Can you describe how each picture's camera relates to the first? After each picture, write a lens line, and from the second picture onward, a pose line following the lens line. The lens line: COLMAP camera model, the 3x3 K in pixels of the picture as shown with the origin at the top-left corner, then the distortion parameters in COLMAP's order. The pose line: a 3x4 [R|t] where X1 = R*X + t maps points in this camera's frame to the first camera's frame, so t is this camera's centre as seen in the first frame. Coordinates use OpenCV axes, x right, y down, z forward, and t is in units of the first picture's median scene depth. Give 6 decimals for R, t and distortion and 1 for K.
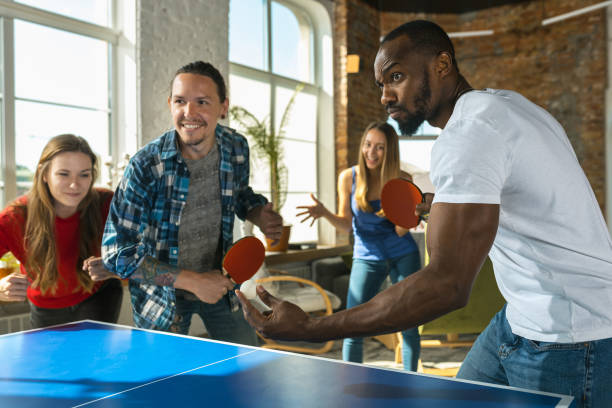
lens RADIAL K [[589.9, 0, 304.3], [0, 589.9, 199.5], [0, 0, 1]] dist [-0.020911, 0.000000]
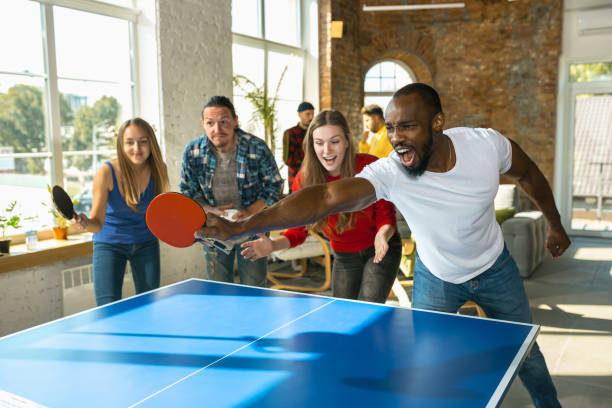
lens RADIAL K [[589.9, 0, 306.8], [0, 589.9, 201.2], [0, 0, 1]] dist [-0.020911, 0.000000]
pose [[0.996817, -0.008762, 0.079235, -0.061839], [-0.000366, 0.993429, 0.114451, -0.038667], [-0.079717, -0.114116, 0.990264, -0.110381]]
